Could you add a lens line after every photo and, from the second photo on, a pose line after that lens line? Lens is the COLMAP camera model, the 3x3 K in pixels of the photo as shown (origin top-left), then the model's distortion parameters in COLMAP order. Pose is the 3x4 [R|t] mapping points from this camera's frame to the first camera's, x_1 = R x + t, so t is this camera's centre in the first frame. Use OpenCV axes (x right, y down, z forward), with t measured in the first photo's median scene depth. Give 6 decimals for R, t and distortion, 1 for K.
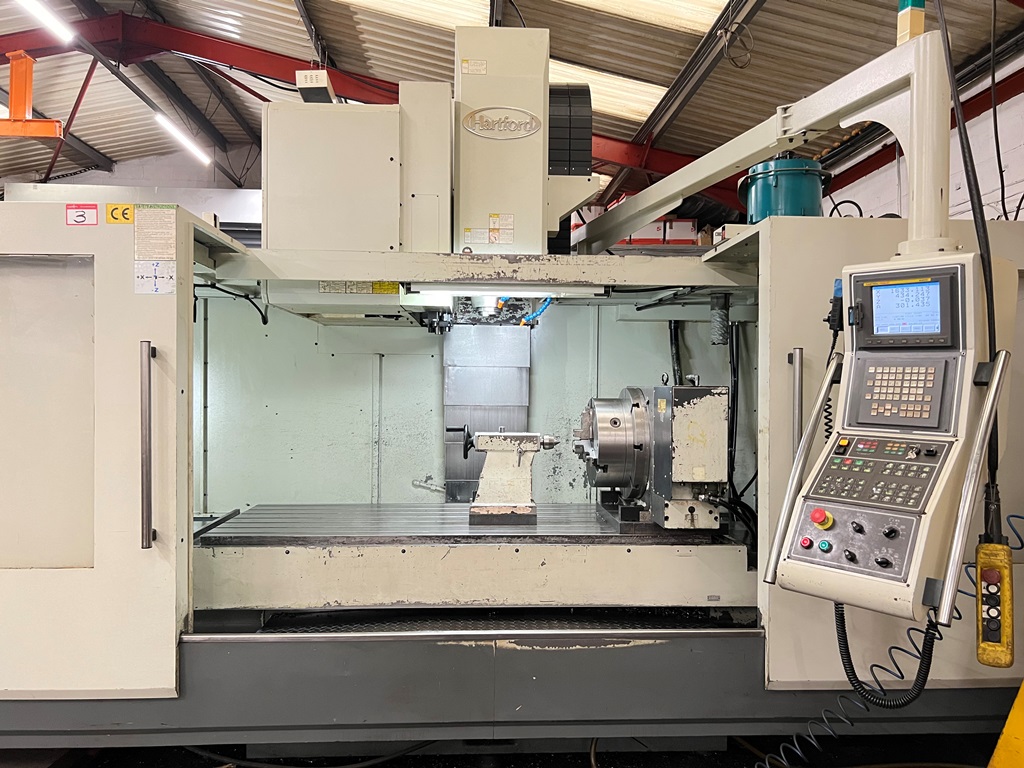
lens RADIAL K [[775.1, 0, 512.0], [0, 775.1, 384.0], [0, 0, 1]] dist [0.009828, -0.003684]
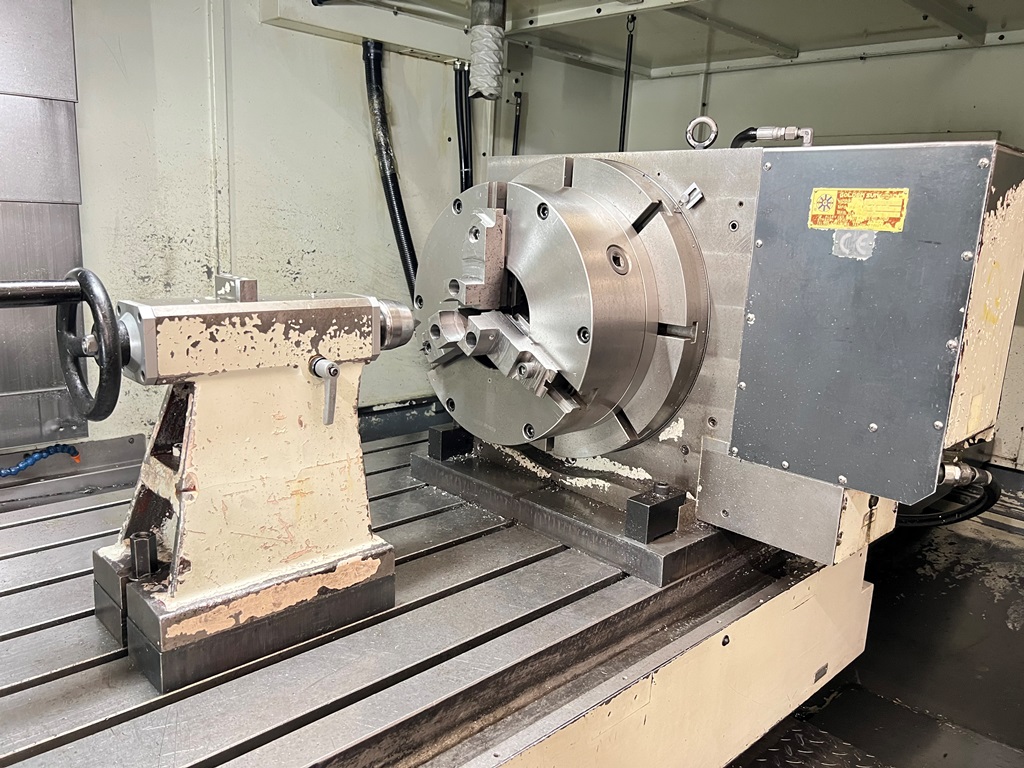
lens RADIAL K [[775.1, 0, 512.0], [0, 775.1, 384.0], [0, 0, 1]] dist [0.009828, -0.003684]
pose [[0.745963, -0.112966, 0.656336, -0.186702], [-0.045564, 0.974543, 0.219521, 0.045913], [-0.664427, -0.193660, 0.721826, 1.178466]]
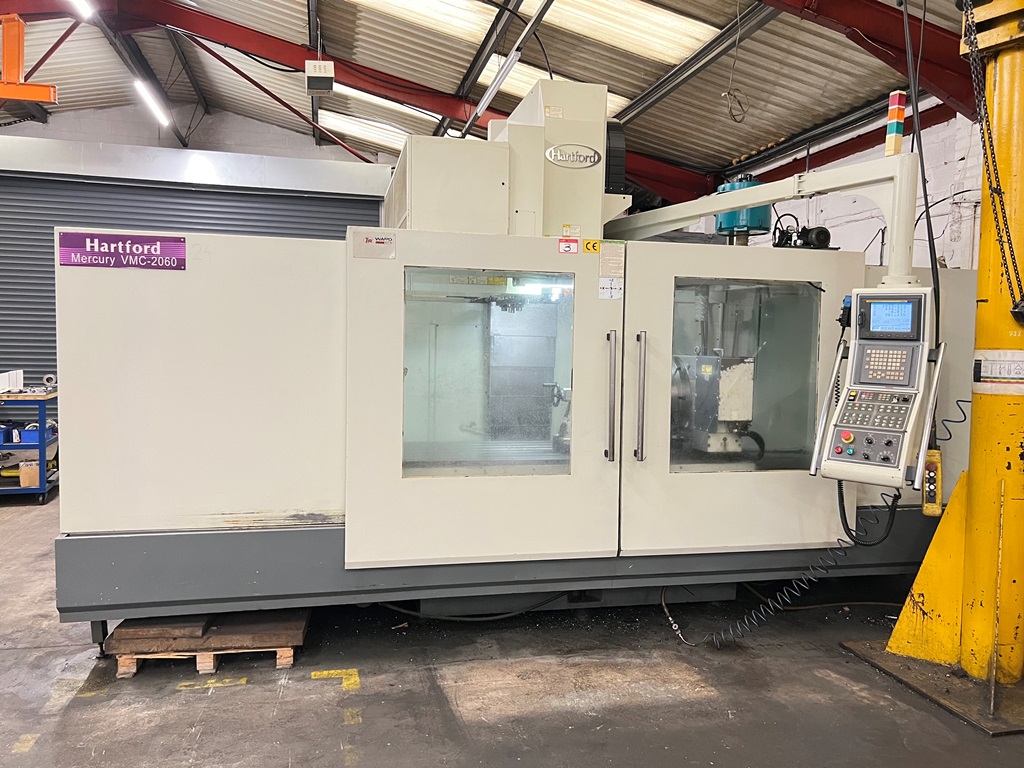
lens RADIAL K [[775.1, 0, 512.0], [0, 775.1, 384.0], [0, 0, 1]] dist [0.009828, -0.003684]
pose [[0.984253, 0.002913, 0.176739, -0.597998], [-0.013056, 0.998331, 0.056254, -0.031686], [-0.176280, -0.057676, 0.982649, -0.533117]]
